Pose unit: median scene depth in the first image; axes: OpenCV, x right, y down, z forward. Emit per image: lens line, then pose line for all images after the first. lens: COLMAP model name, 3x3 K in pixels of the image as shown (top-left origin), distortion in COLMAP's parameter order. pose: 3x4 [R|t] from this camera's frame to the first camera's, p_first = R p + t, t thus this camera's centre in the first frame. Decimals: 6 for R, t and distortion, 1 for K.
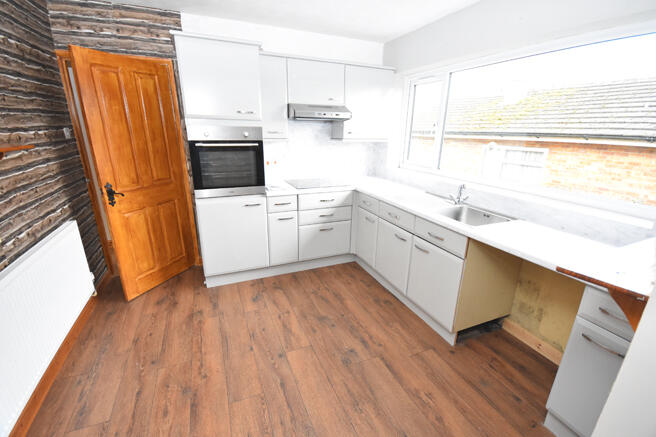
lens RADIAL K [[289.5, 0, 328.0], [0, 289.5, 218.5], [0, 0, 1]] dist [-0.000668, -0.000172]
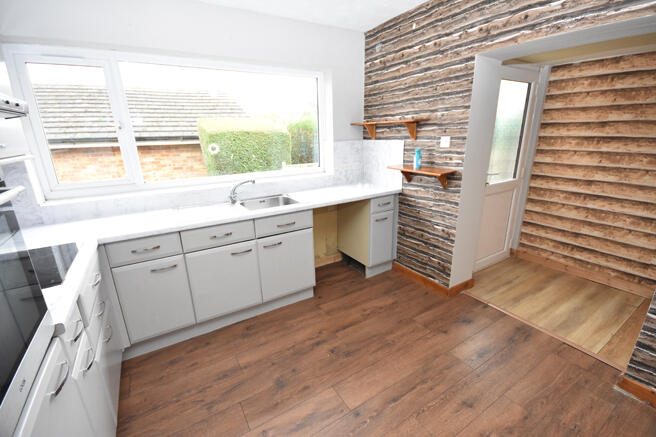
lens RADIAL K [[289.5, 0, 328.0], [0, 289.5, 218.5], [0, 0, 1]] dist [-0.000668, -0.000172]
pose [[-0.148866, -0.295401, 0.943704, -0.690483], [0.313588, 0.890977, 0.328363, -0.271169], [-0.937817, 0.344816, -0.040003, 0.853661]]
